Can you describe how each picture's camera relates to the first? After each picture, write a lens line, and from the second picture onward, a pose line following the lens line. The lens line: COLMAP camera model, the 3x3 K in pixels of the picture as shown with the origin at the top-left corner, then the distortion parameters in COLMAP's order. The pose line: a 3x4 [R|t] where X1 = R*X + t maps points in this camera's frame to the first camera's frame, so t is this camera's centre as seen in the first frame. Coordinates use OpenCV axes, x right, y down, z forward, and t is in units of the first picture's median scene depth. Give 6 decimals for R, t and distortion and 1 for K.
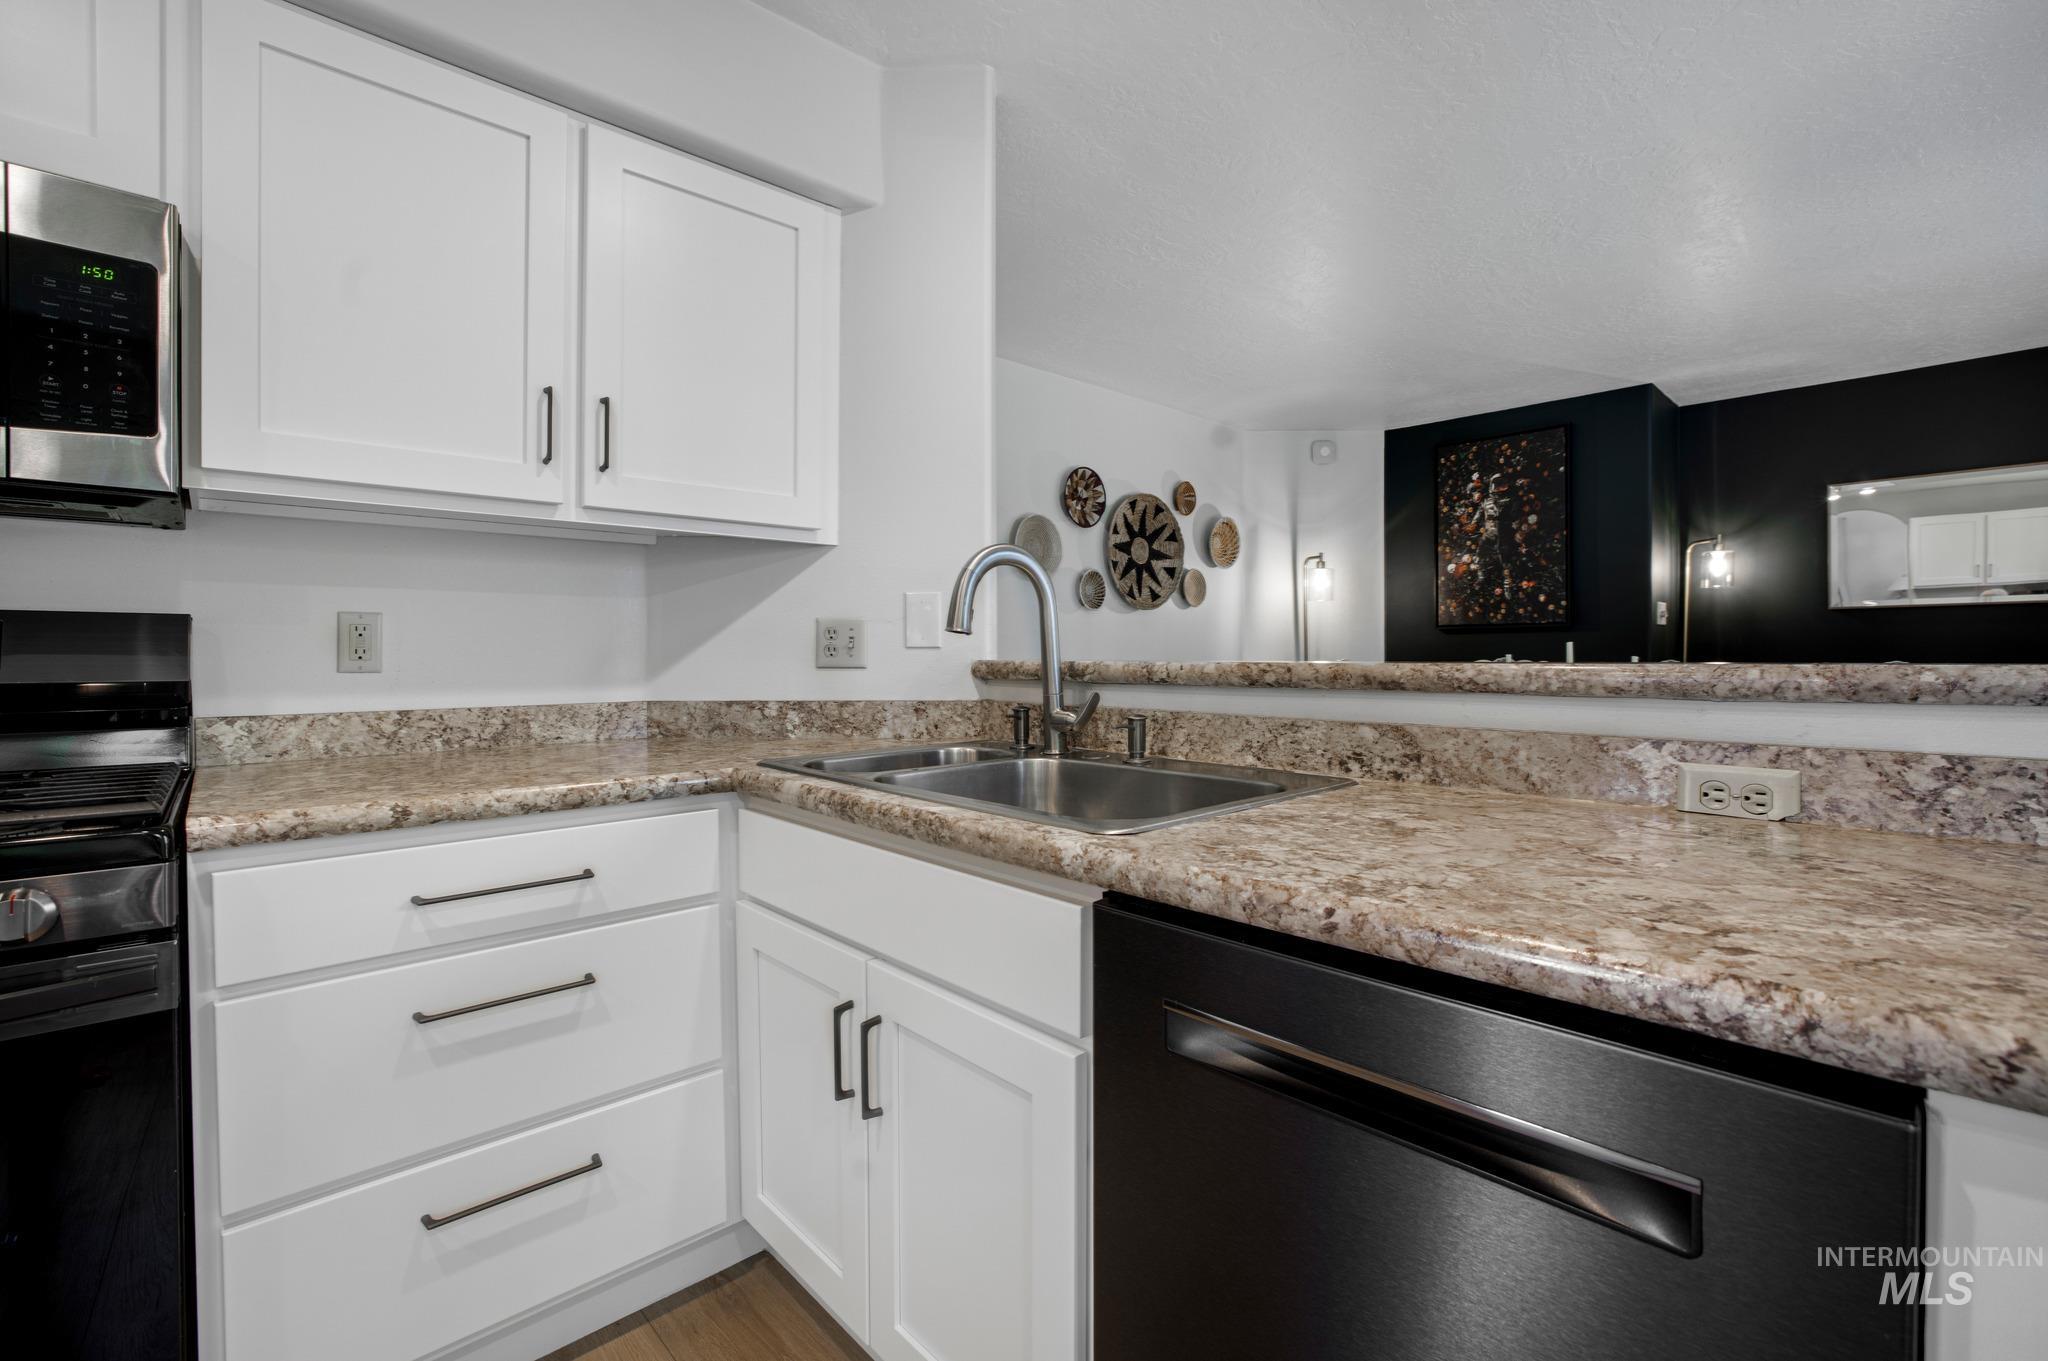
lens RADIAL K [[904.7, 0, 1025.5], [0, 904.7, 663.2], [0, 0, 1]] dist [-0.048156, 0.020178]
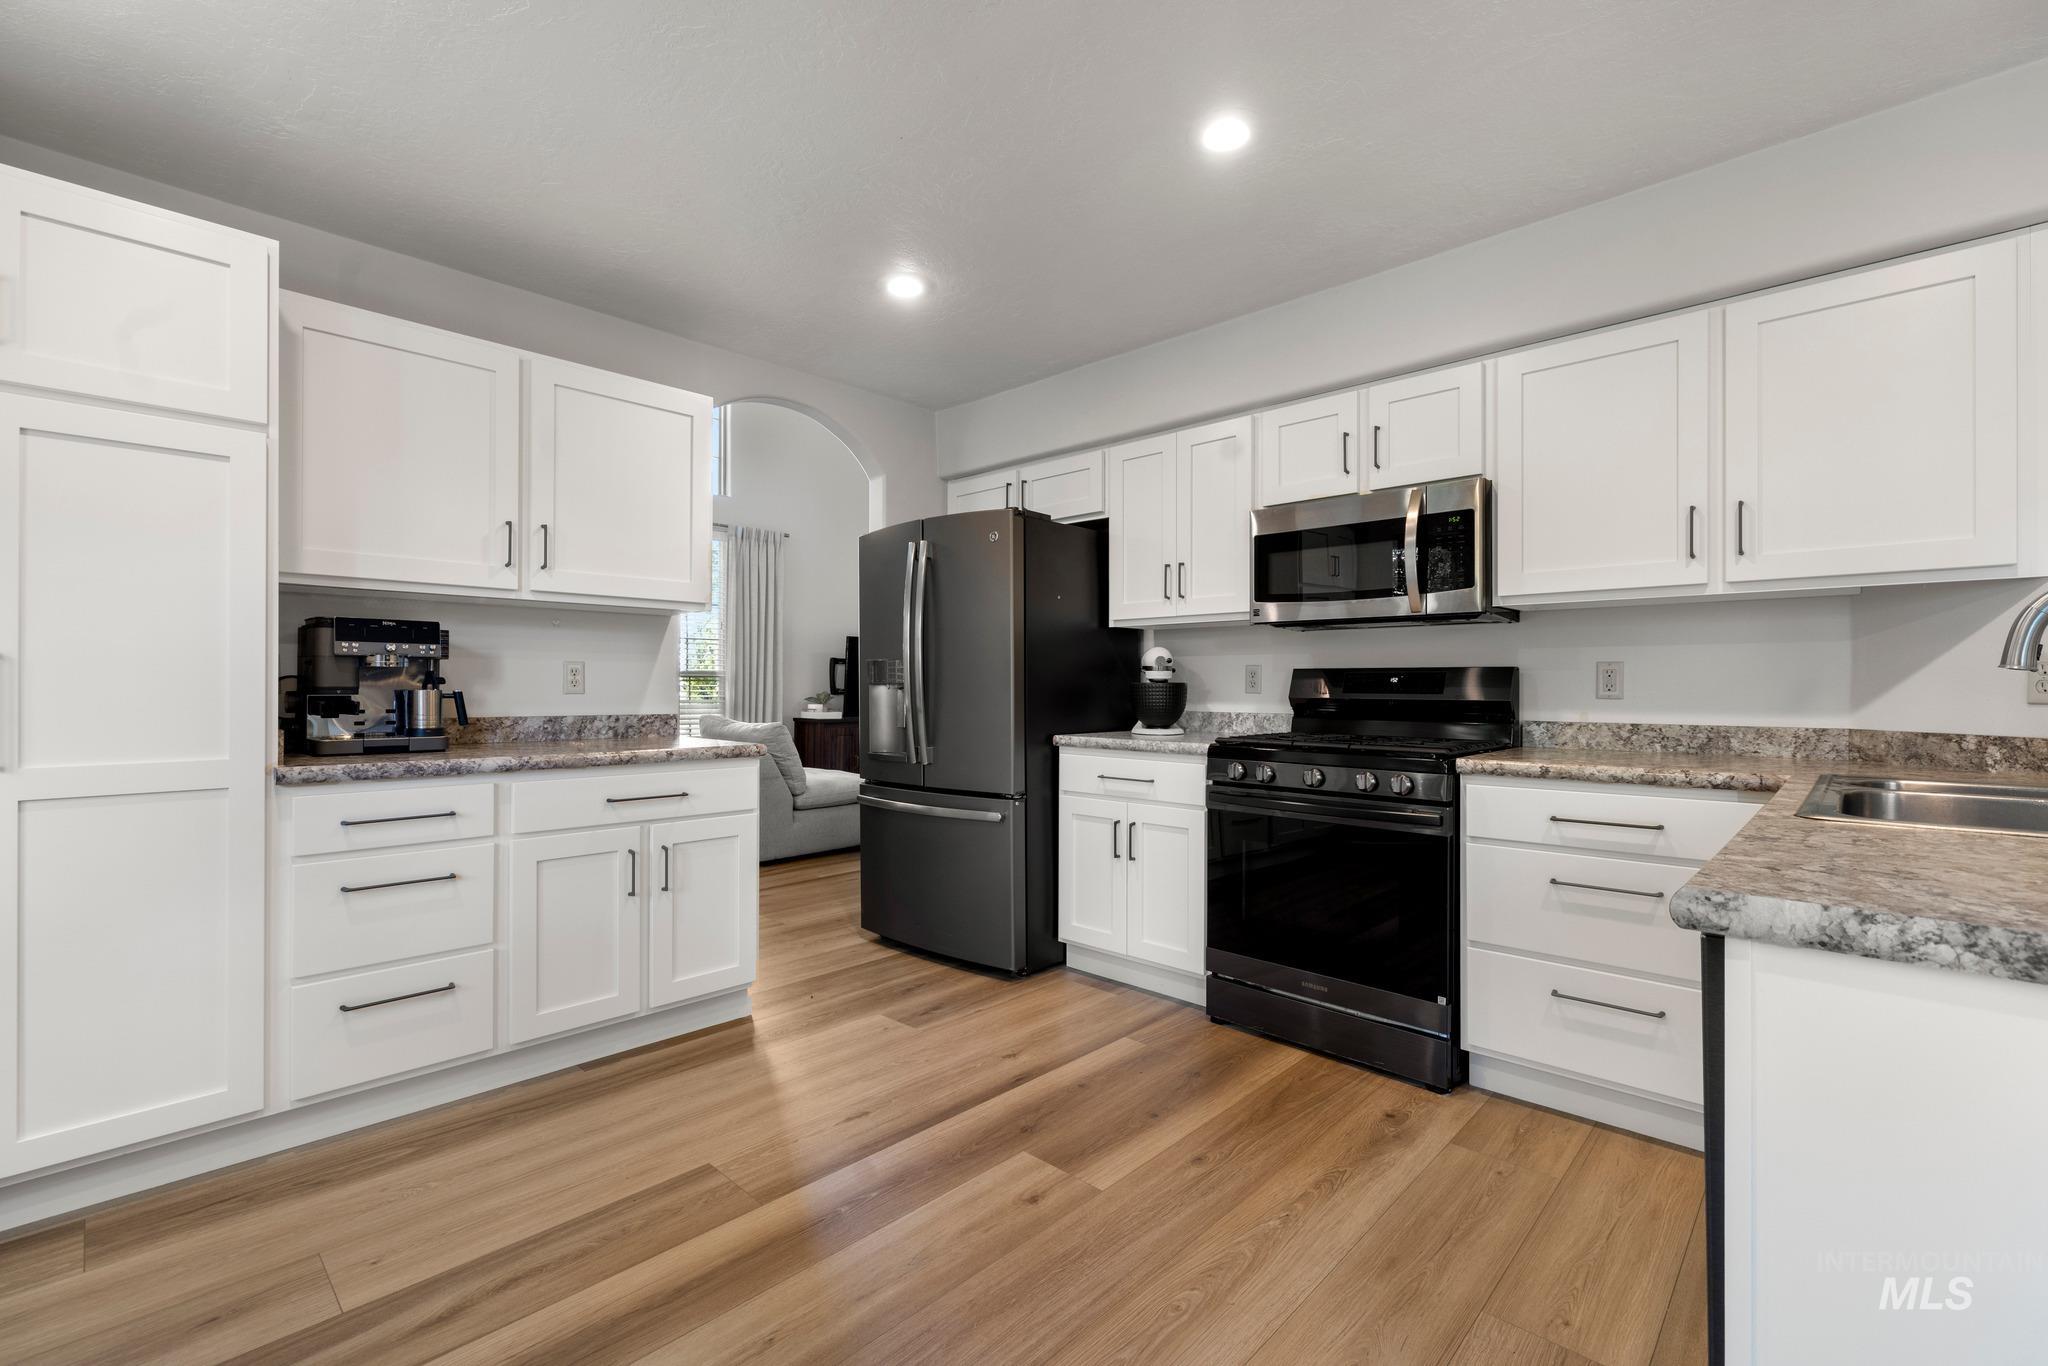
lens RADIAL K [[883.1, 0, 1028.5], [0, 883.1, 680.6], [0, 0, 1]] dist [0.007084, 0.000132]
pose [[0.066841, -0.003921, -0.997756, 0.672362], [-0.013353, 0.999899, -0.004824, -0.000799], [0.997674, 0.013646, 0.066782, -0.144862]]
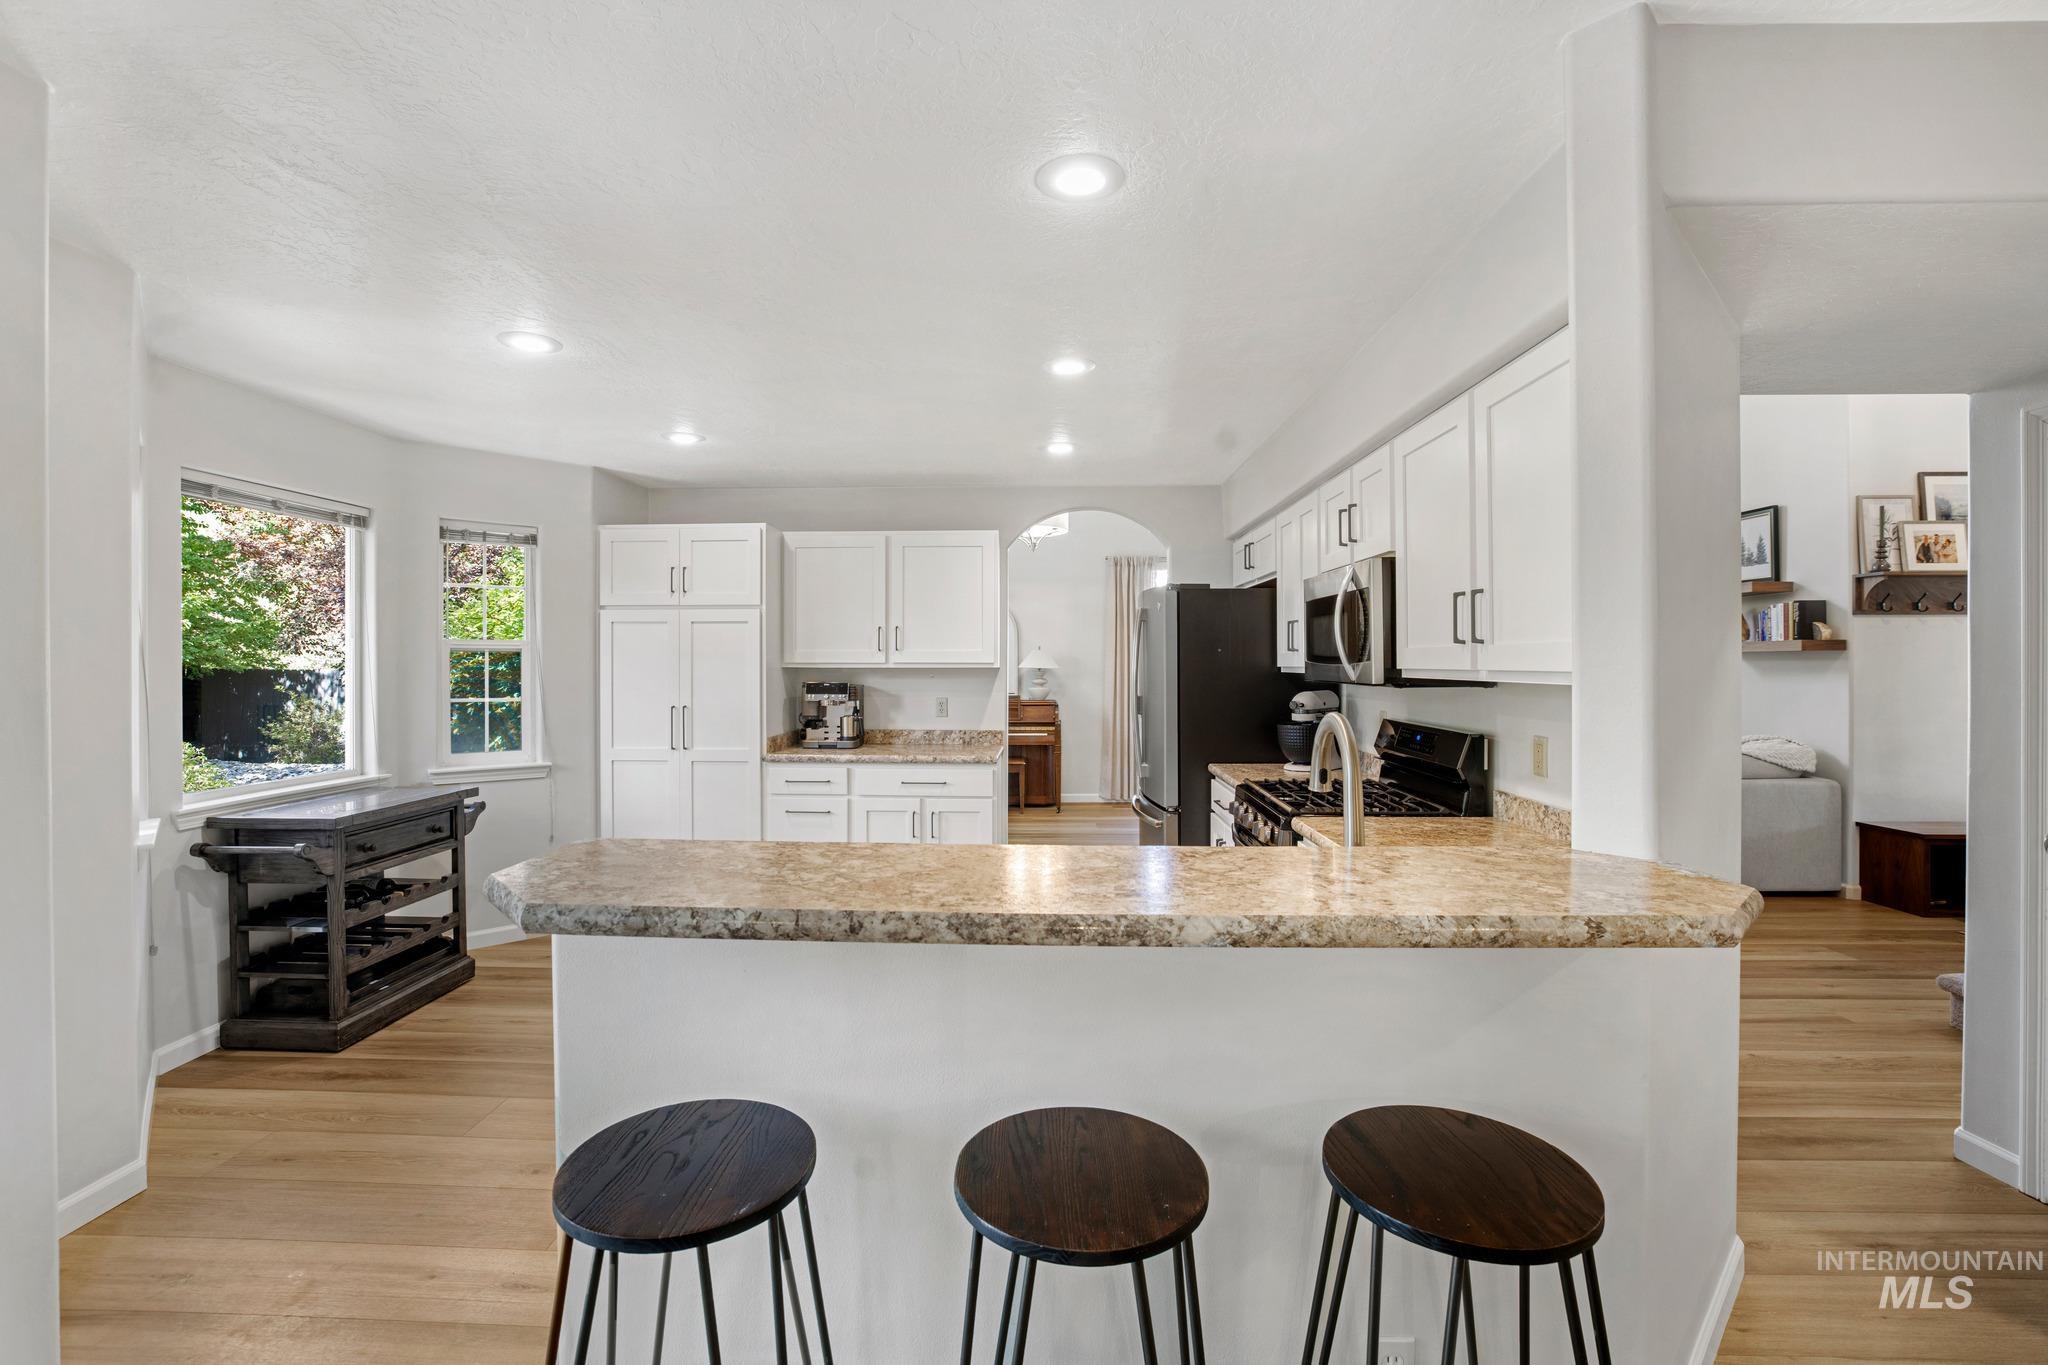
lens RADIAL K [[904.7, 0, 1025.5], [0, 904.7, 665.2], [0, 0, 1]] dist [-0.048156, 0.020178]
pose [[-0.704389, 0.003987, -0.709803, 0.794226], [-0.006106, 0.999913, 0.011676, -0.159997], [0.709788, 0.012559, -0.704303, 1.216396]]
